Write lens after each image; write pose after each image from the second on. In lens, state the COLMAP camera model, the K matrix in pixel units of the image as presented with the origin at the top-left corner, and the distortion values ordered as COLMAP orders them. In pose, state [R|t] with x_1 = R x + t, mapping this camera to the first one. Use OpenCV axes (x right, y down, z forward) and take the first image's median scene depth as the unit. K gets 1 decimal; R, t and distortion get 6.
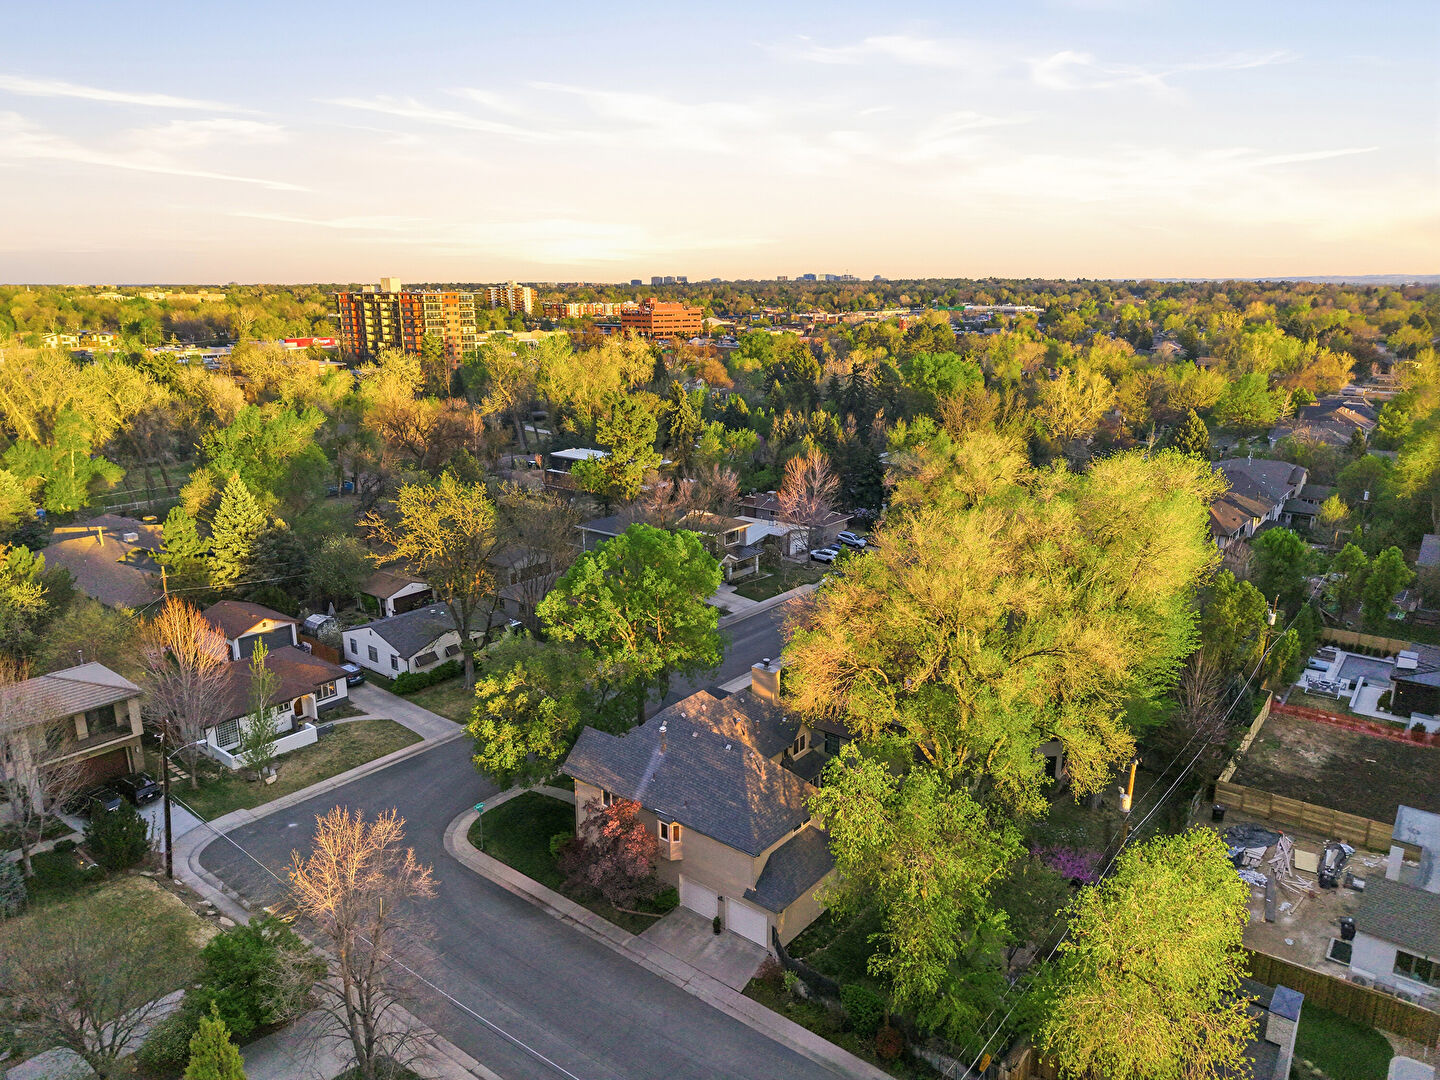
lens RADIAL K [[953.3, 0, 721.9], [0, 953.3, 538.0], [0, 0, 1]] dist [0.018367, -0.019499]
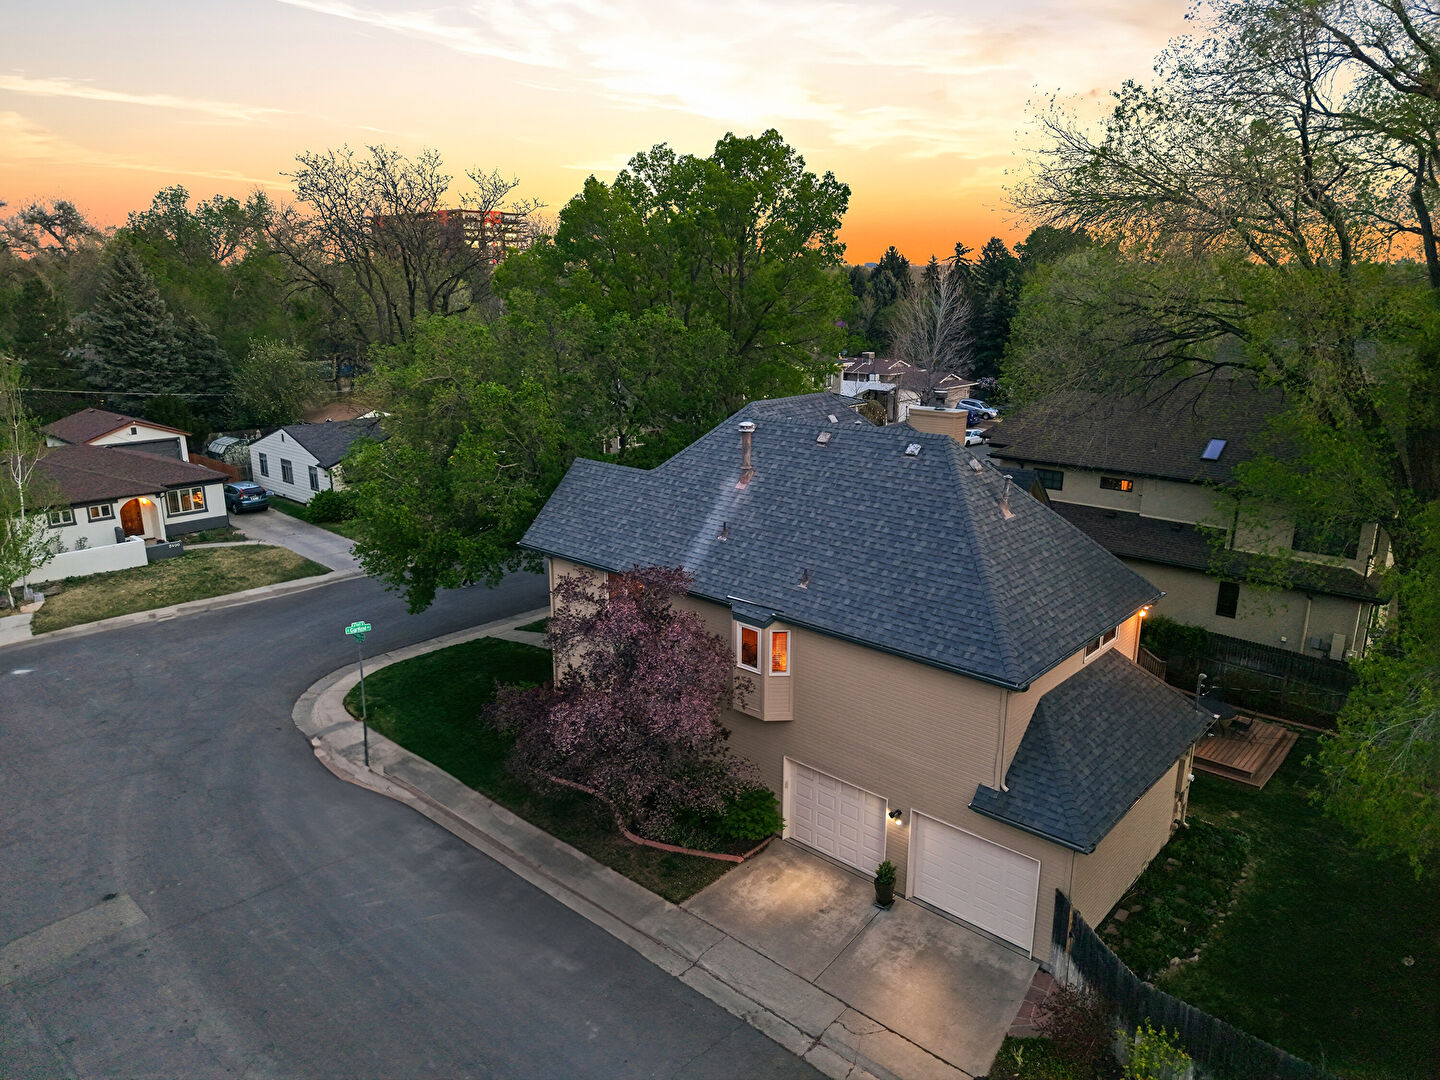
lens RADIAL K [[953.3, 0, 720.7], [0, 953.3, 548.8], [0, 0, 1]] dist [0.018367, -0.019499]
pose [[0.998180, 0.018225, -0.057481, -0.037087], [-0.016938, 0.999597, 0.022790, 0.189669], [0.057873, -0.021775, 0.998086, 0.445657]]
